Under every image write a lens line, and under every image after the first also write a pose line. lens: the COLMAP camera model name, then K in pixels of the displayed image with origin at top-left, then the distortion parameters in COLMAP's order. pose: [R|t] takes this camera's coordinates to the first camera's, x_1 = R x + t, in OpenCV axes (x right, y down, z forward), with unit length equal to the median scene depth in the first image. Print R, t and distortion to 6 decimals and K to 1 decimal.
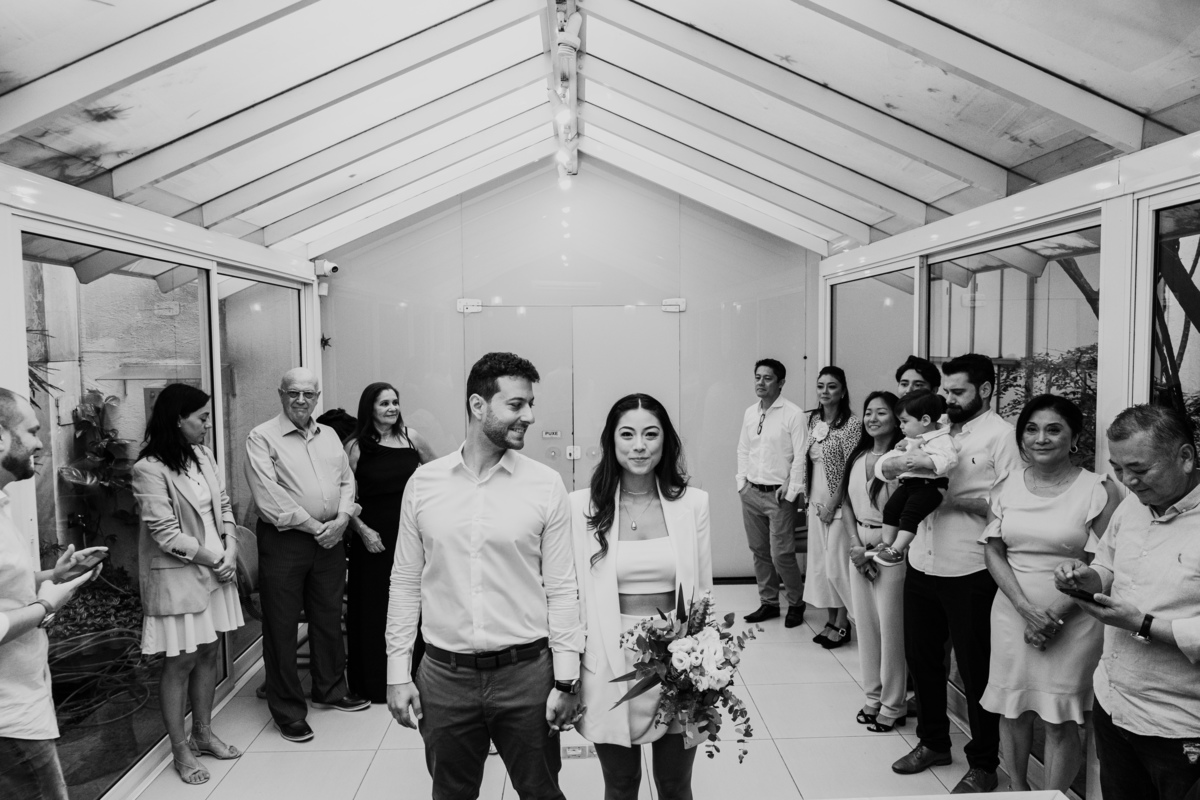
lens RADIAL K [[839.5, 0, 606.3], [0, 839.5, 396.0], [0, 0, 1]] dist [-0.012400, 0.000945]
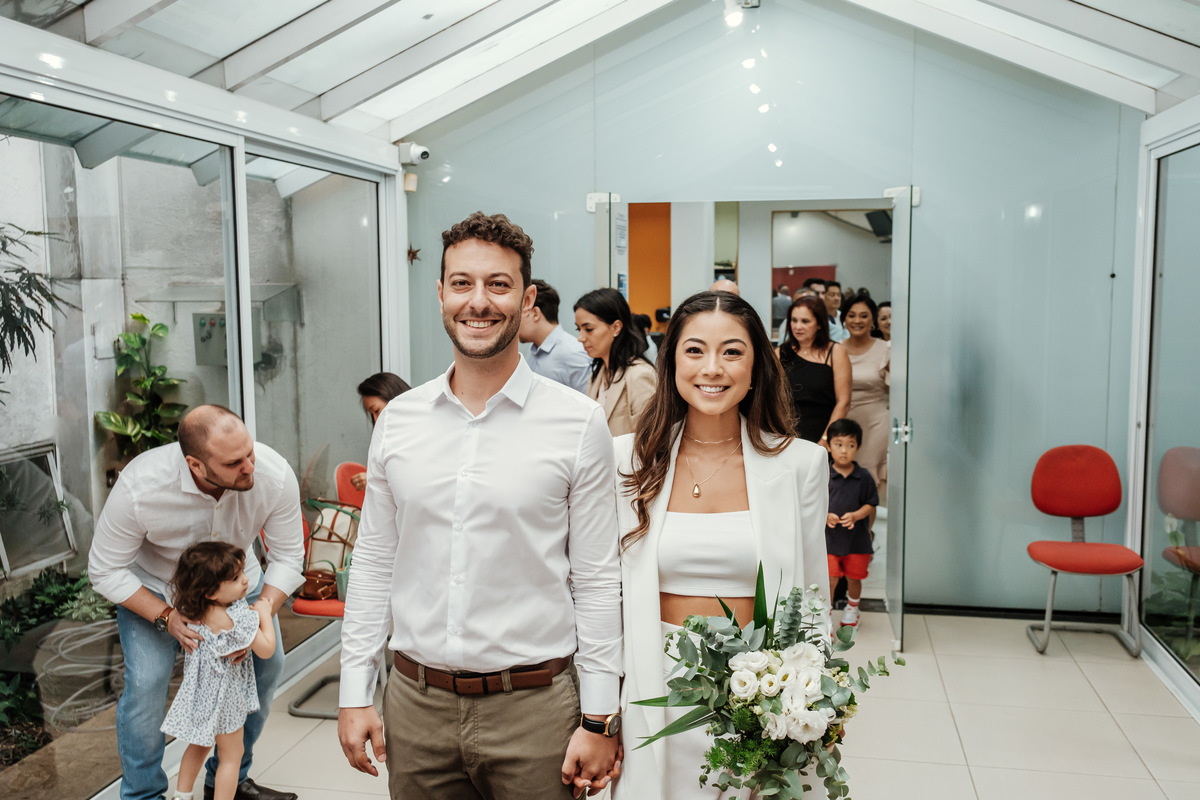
lens RADIAL K [[1116.3, 0, 600.5], [0, 1116.3, 405.2], [0, 0, 1]] dist [0.016829, 0.005774]
pose [[0.970356, 0.026617, -0.240211, 0.079981], [-0.015914, 0.998797, 0.046386, 0.024442], [0.241157, -0.041188, 0.969612, 0.081948]]
